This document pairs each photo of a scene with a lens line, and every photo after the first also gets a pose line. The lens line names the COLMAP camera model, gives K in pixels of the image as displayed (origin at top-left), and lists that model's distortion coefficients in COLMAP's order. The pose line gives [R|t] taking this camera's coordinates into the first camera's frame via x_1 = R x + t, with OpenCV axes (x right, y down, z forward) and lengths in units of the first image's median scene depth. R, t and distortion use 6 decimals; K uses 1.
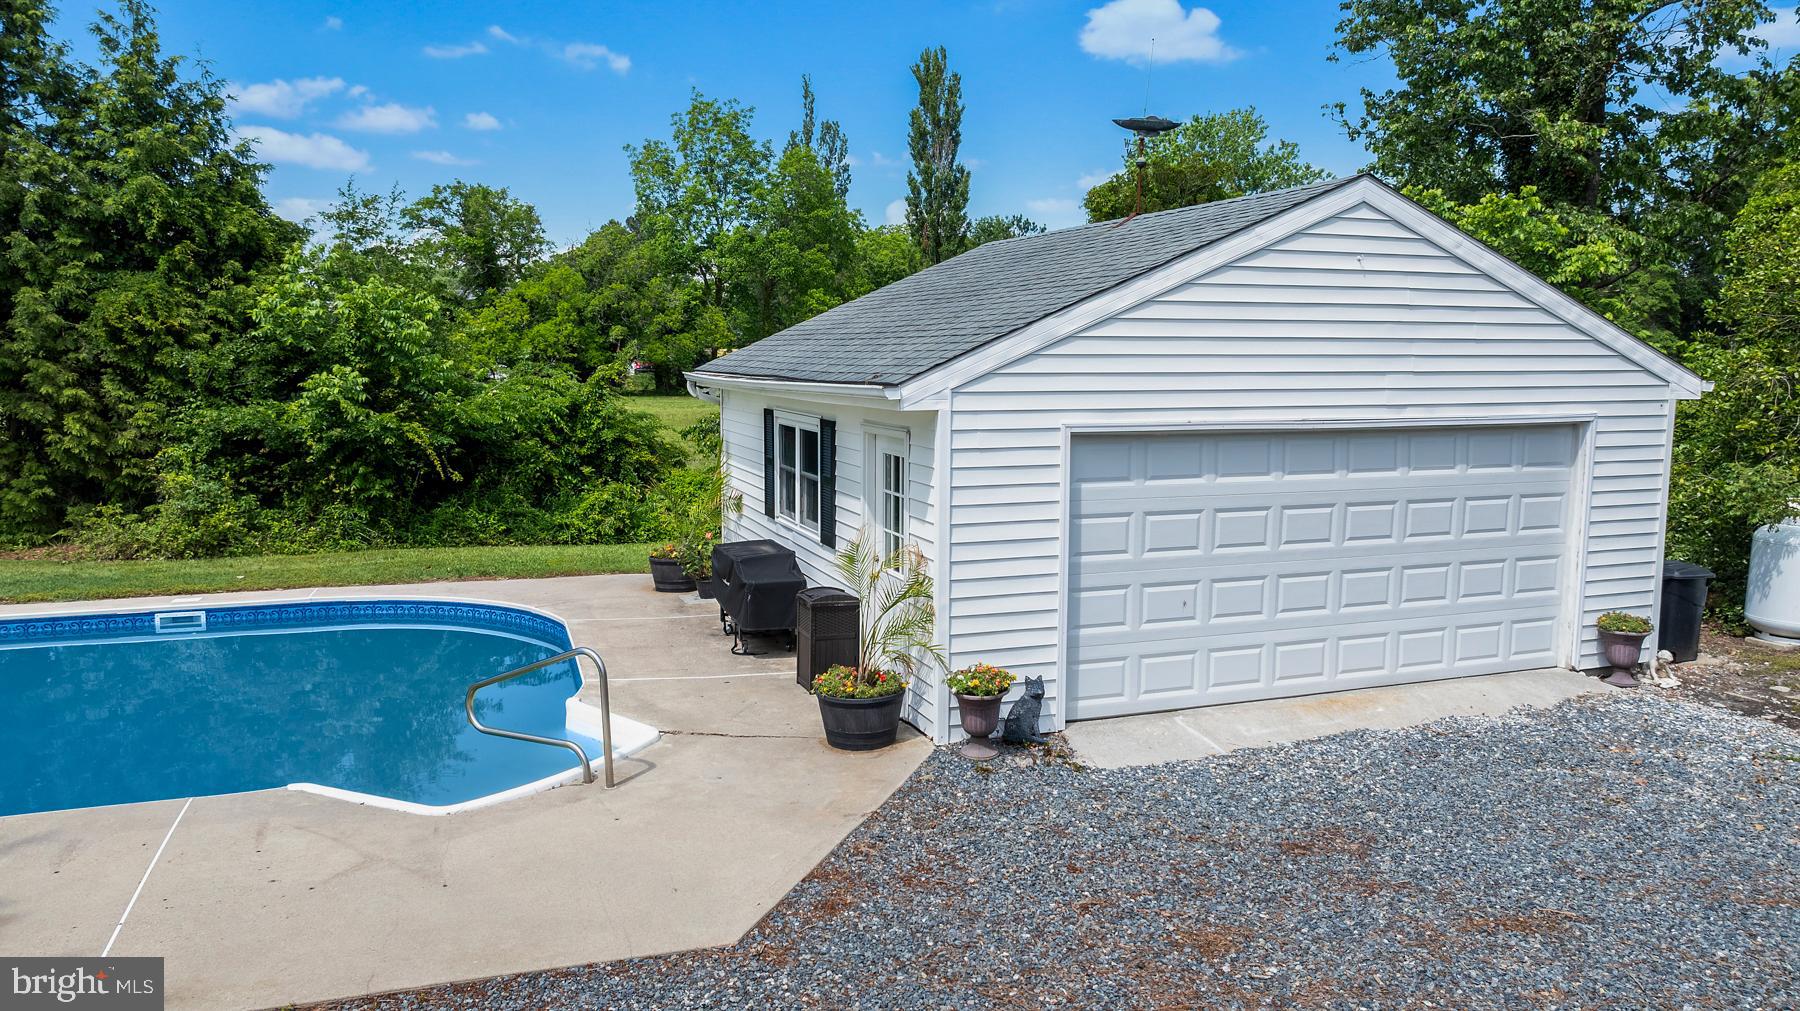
lens RADIAL K [[1270.2, 0, 900.0], [0, 1270.2, 505.5], [0, 0, 1]] dist [-0.012268, 0.003830]
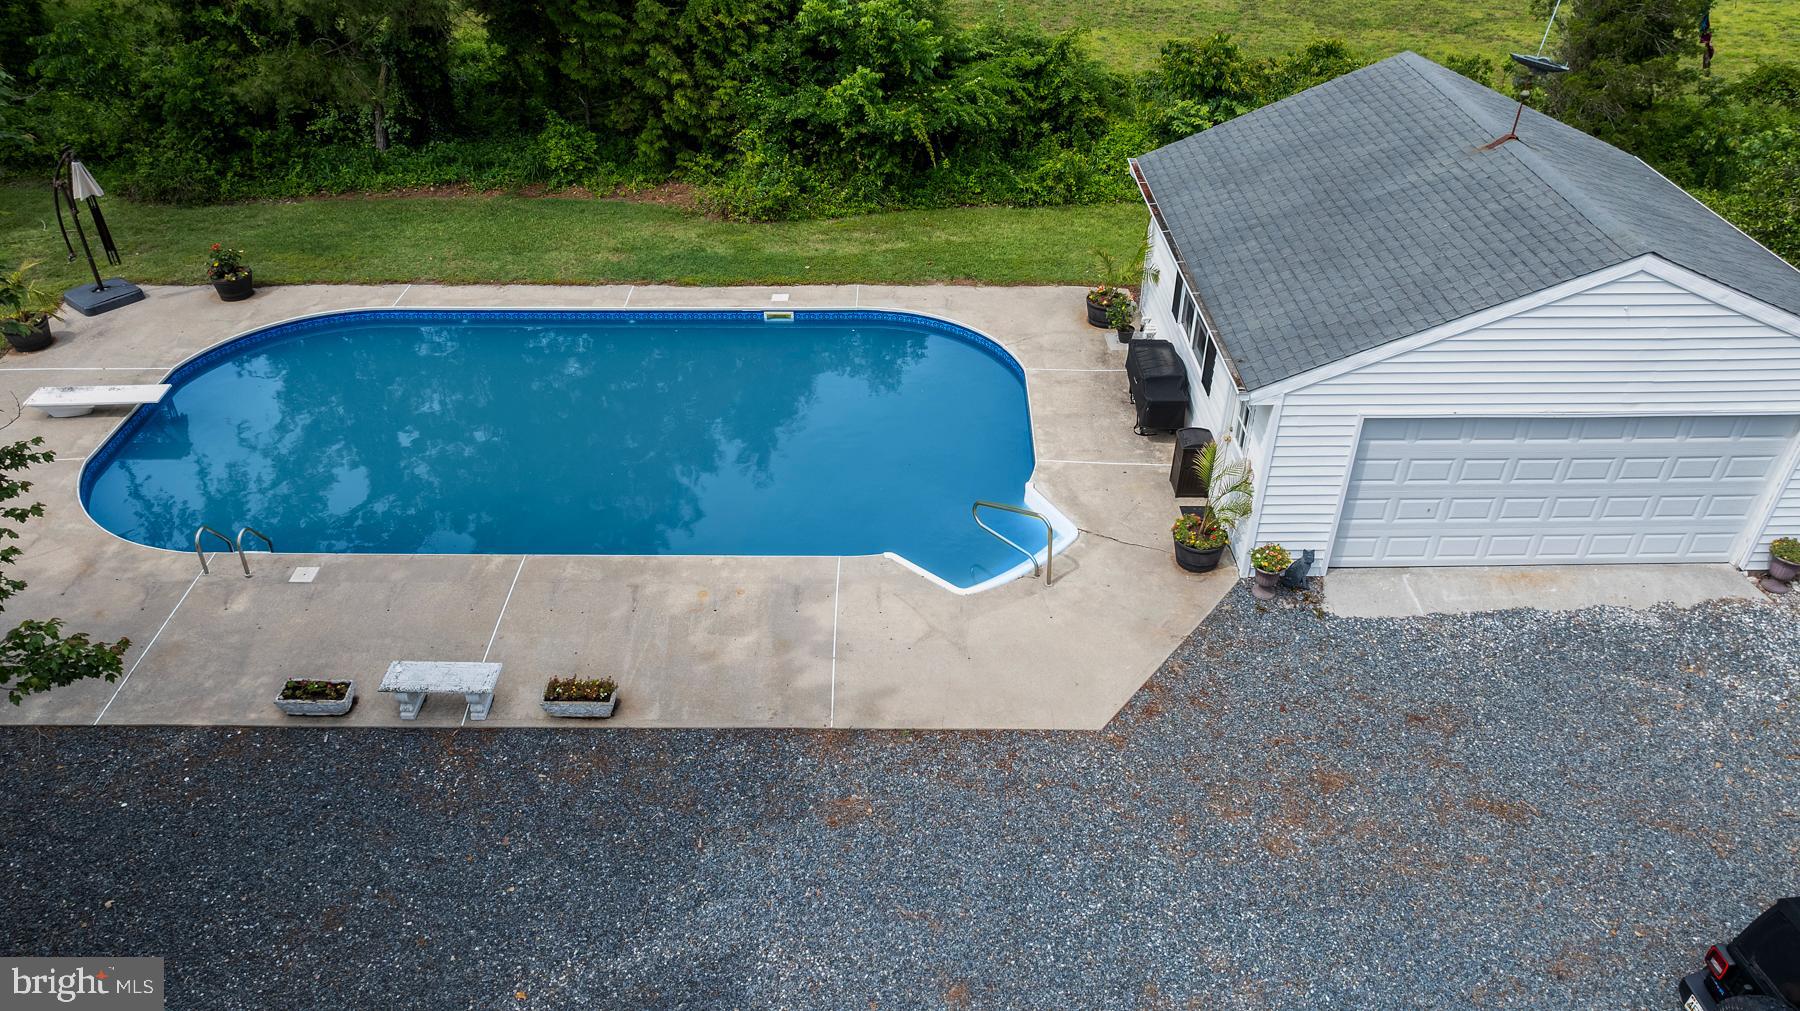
lens RADIAL K [[1270.2, 0, 900.0], [0, 1270.2, 505.5], [0, 0, 1]] dist [-0.012268, 0.003830]
pose [[0.944092, 0.185760, -0.272366, 0.042156], [-0.031770, 0.873565, 0.485669, -0.673395], [0.328148, -0.449863, 0.830628, -0.481213]]
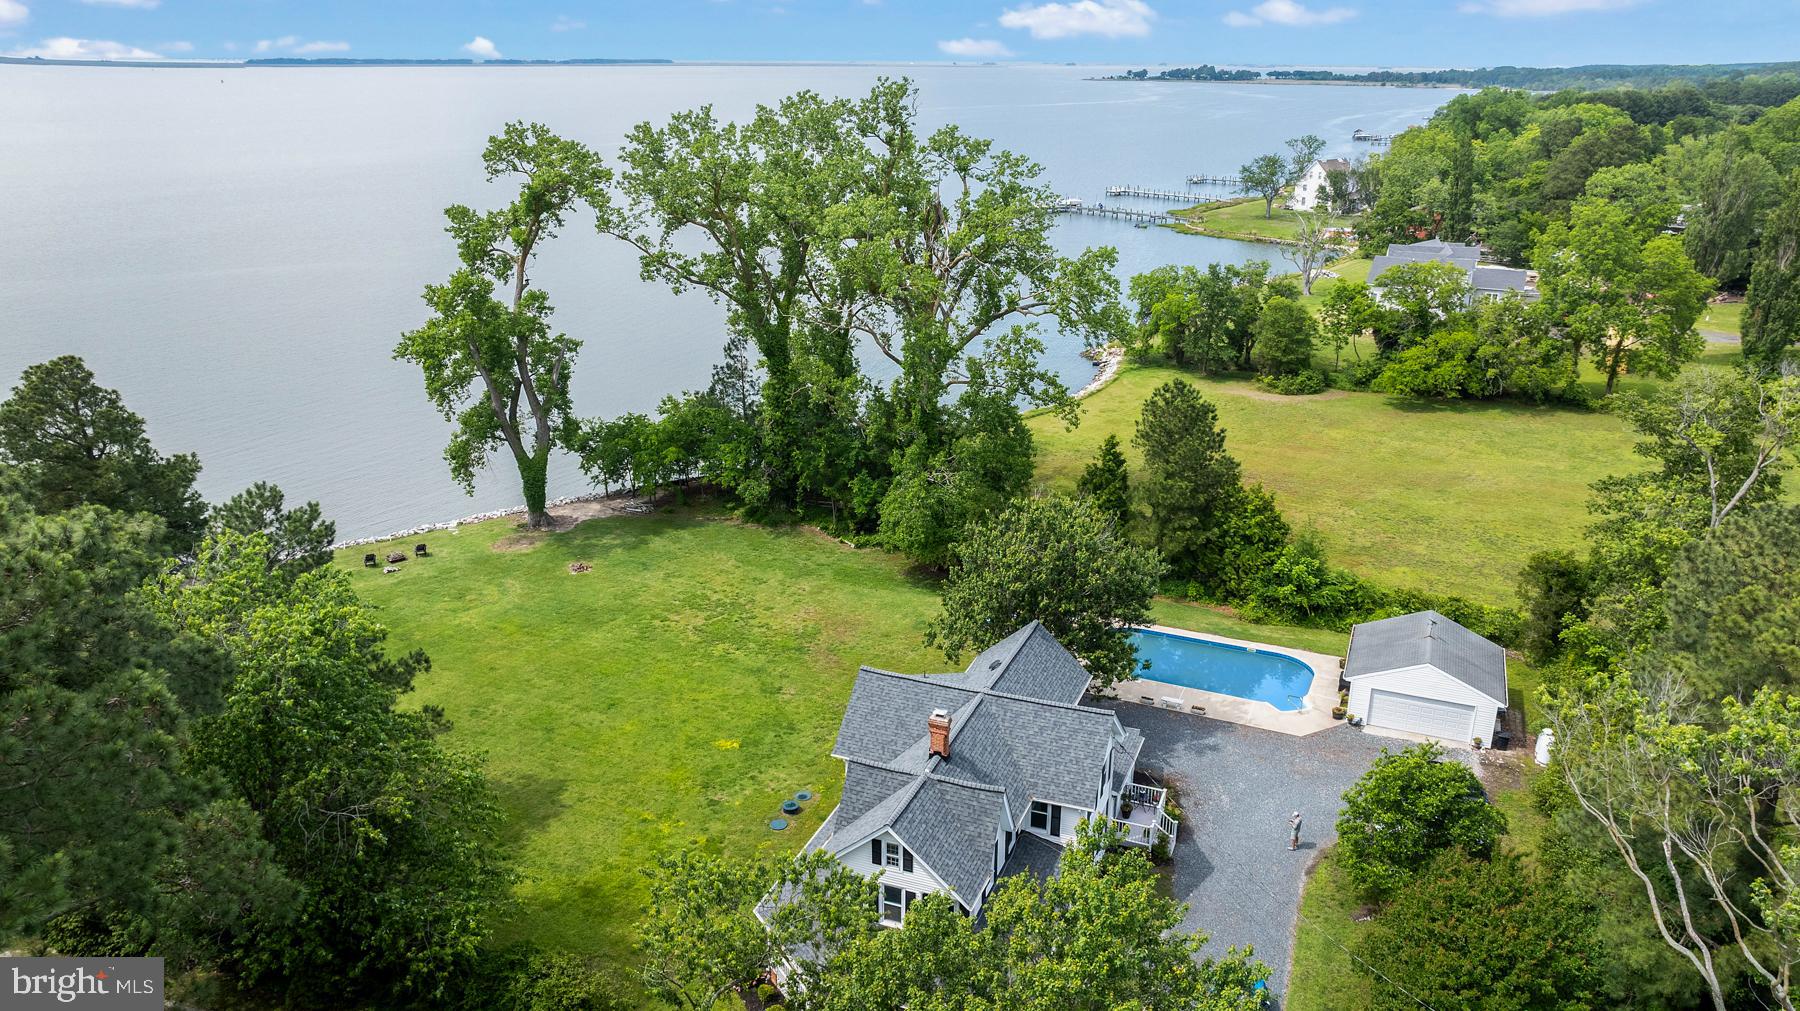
lens RADIAL K [[1270.2, 0, 900.0], [0, 1270.2, 505.5], [0, 0, 1]] dist [-0.012268, 0.003830]
pose [[0.727617, 0.222462, -0.648910, 2.576684], [-0.073688, 0.965829, 0.248483, -2.600380], [0.682014, -0.132983, 0.719147, -5.749541]]
